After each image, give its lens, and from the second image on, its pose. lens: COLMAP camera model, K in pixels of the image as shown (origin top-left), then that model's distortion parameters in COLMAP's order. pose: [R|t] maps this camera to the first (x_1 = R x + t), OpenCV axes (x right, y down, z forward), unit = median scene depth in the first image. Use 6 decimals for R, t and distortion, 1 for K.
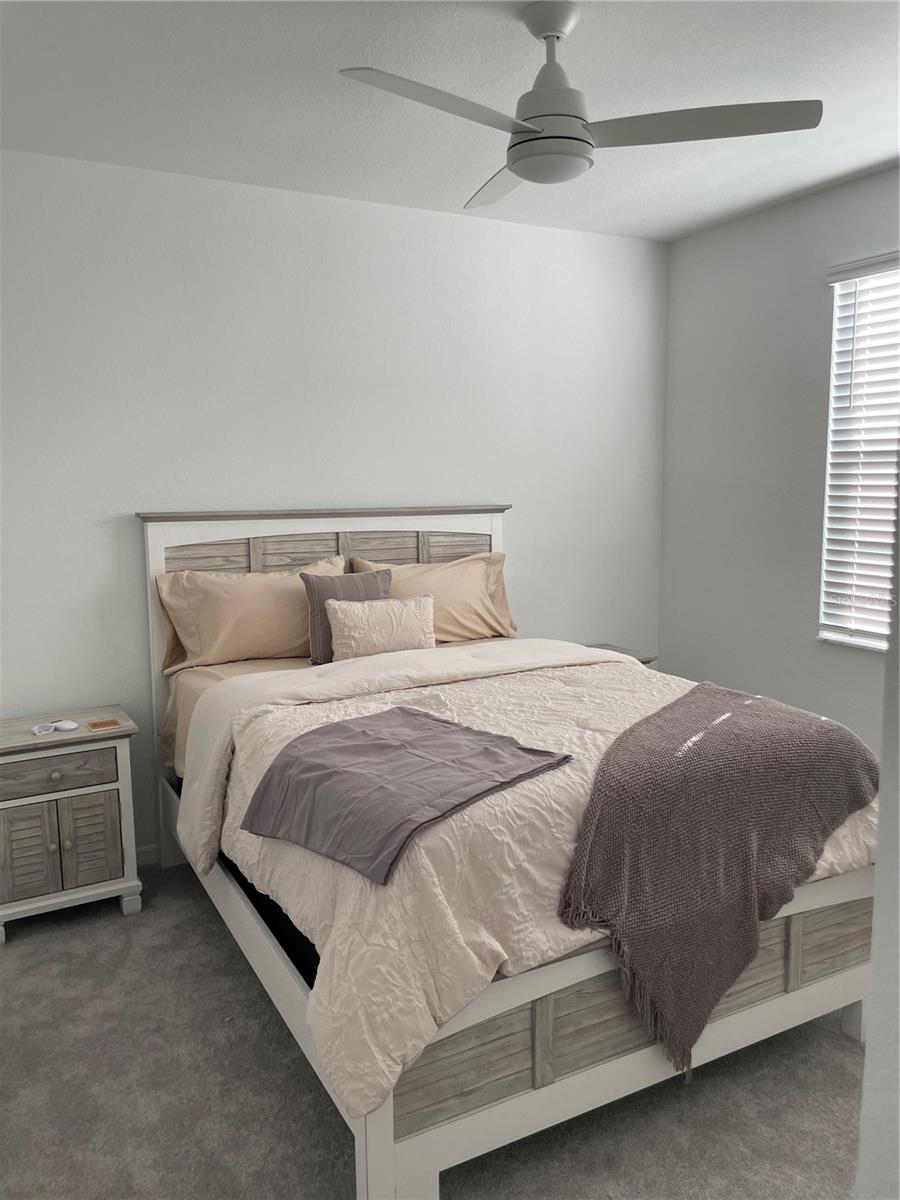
lens RADIAL K [[903.7, 0, 450.0], [0, 903.7, 600.0], [0, 0, 1]] dist [0.008440, -0.003690]
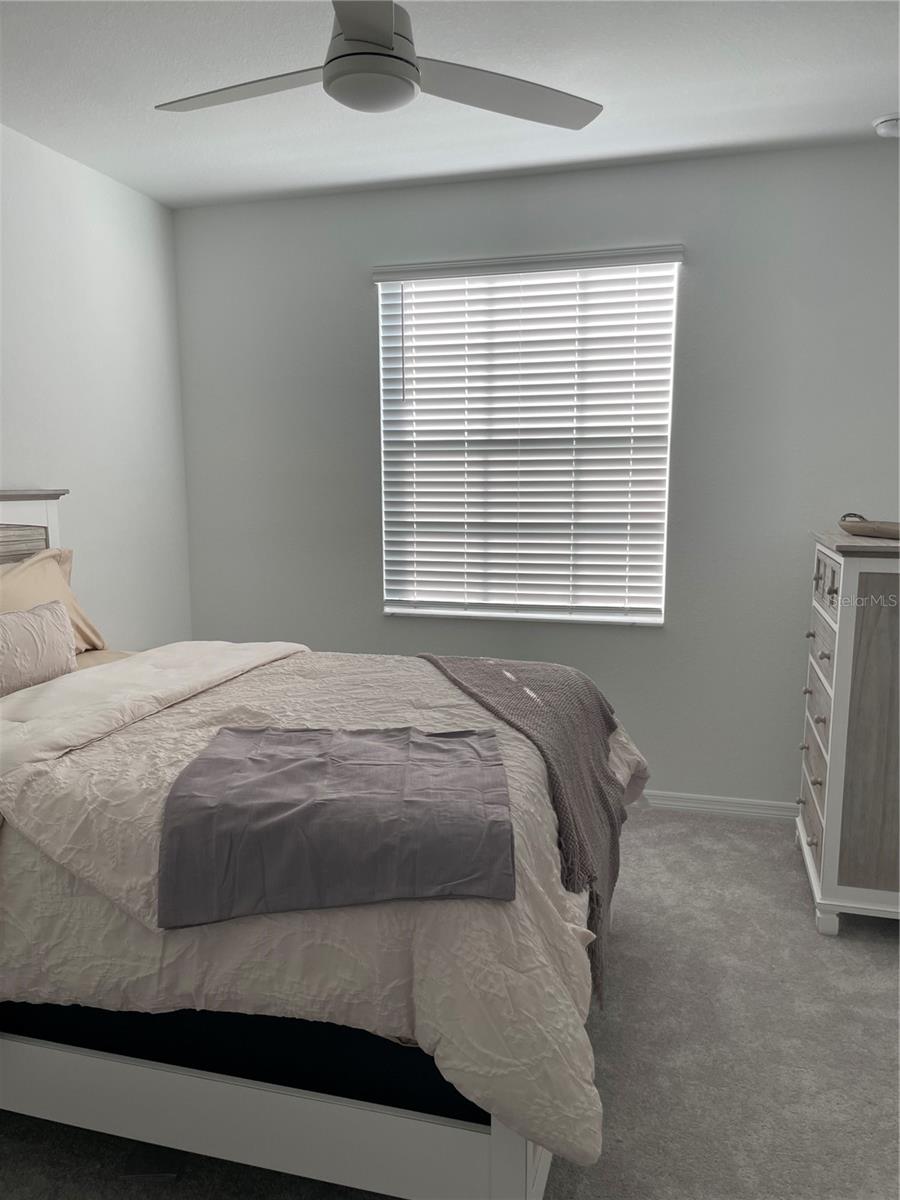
lens RADIAL K [[893.6, 0, 452.2], [0, 893.6, 617.7], [0, 0, 1]] dist [0.059130, -0.003573]
pose [[0.685814, -0.100366, 0.720823, -0.331510], [0.092908, 0.994415, 0.050065, 0.000989], [-0.721822, 0.032635, 0.691309, 0.212040]]
